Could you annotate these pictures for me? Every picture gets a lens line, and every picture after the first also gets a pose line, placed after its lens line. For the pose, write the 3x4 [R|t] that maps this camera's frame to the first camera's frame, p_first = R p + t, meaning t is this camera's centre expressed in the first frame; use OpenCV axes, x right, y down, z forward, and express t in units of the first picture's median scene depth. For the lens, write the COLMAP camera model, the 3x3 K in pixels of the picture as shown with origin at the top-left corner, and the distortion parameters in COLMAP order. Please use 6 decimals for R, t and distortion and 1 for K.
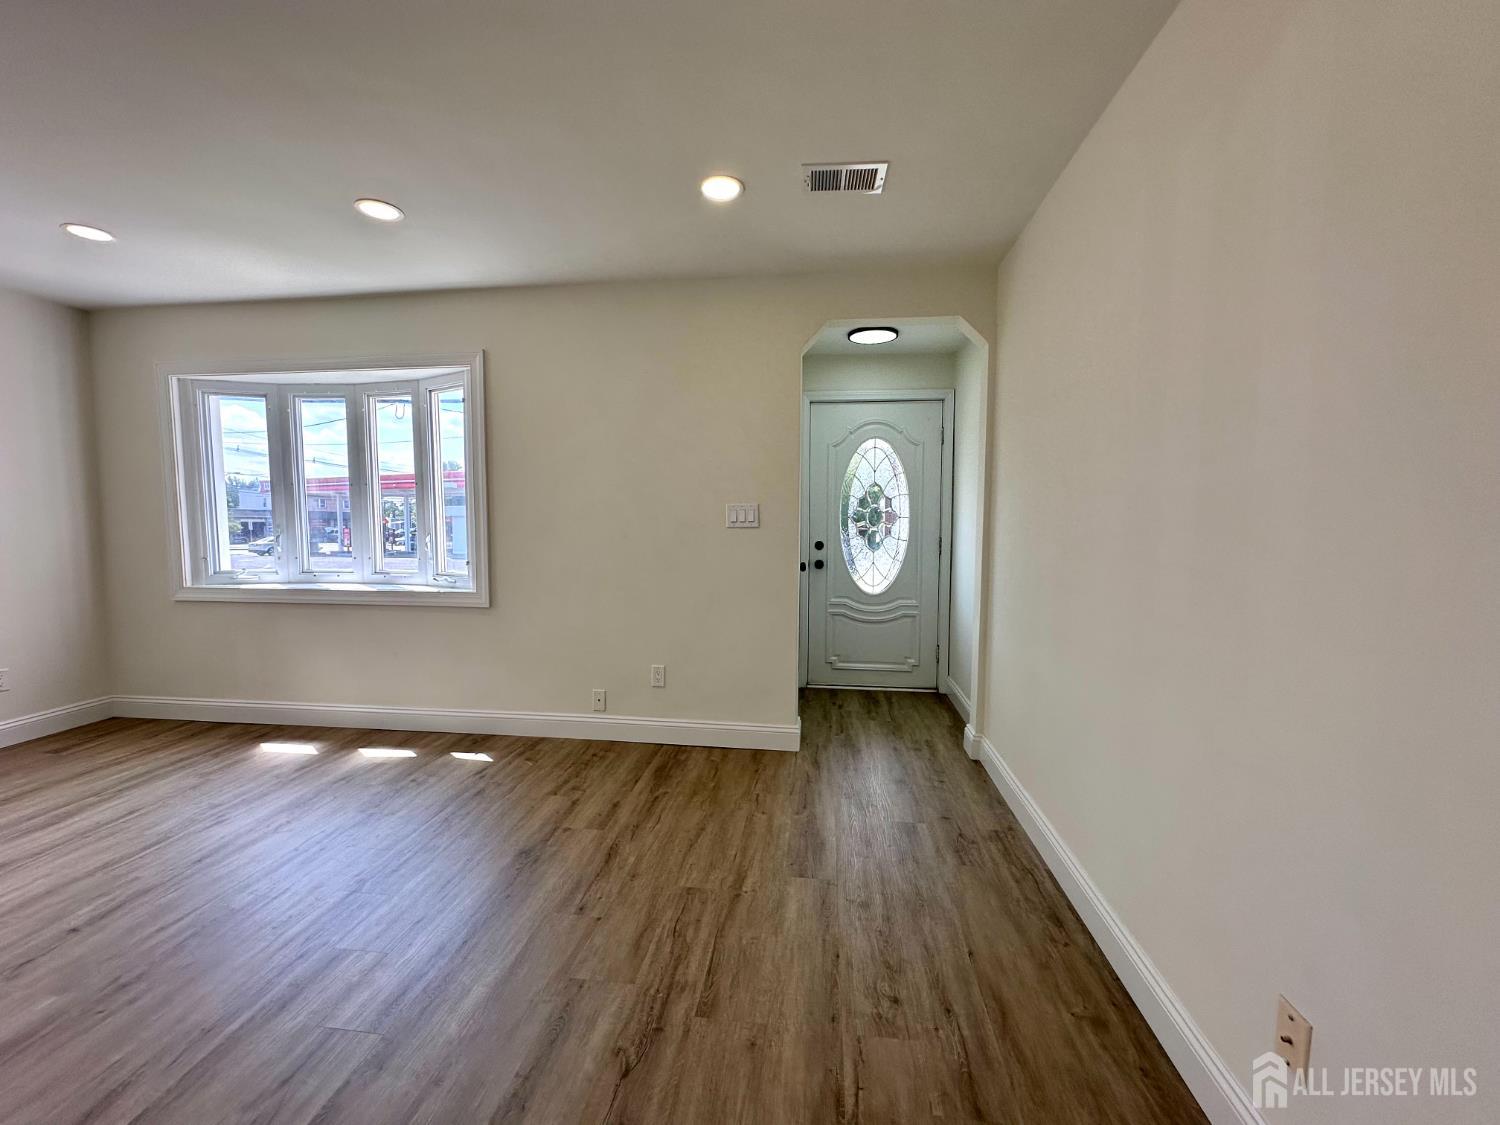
lens RADIAL K [[601.8, 0, 751.7], [0, 601.8, 562.5], [0, 0, 1]] dist [-0.003536, -0.000047]
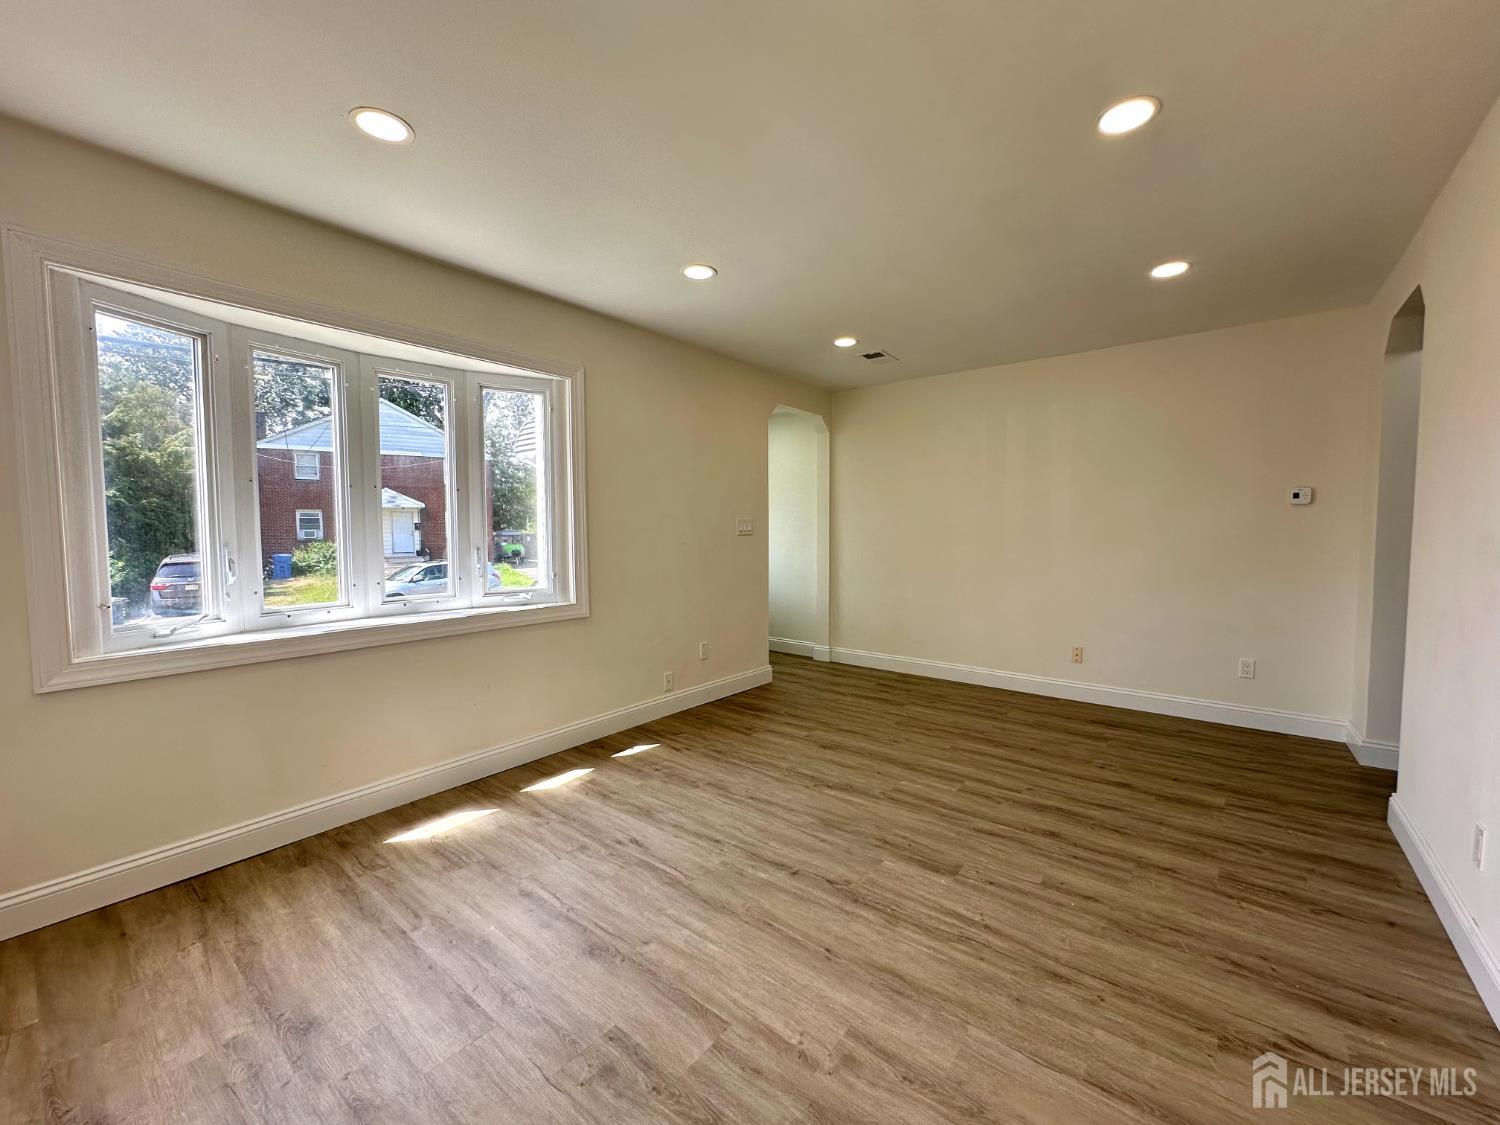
lens RADIAL K [[601.8, 0, 753.8], [0, 601.8, 560.4], [0, 0, 1]] dist [-0.003536, -0.000047]
pose [[0.519253, -0.049436, 0.853189, -1.330744], [0.069046, 0.997489, 0.015775, -0.019469], [-0.851827, 0.050718, 0.521363, 0.253840]]
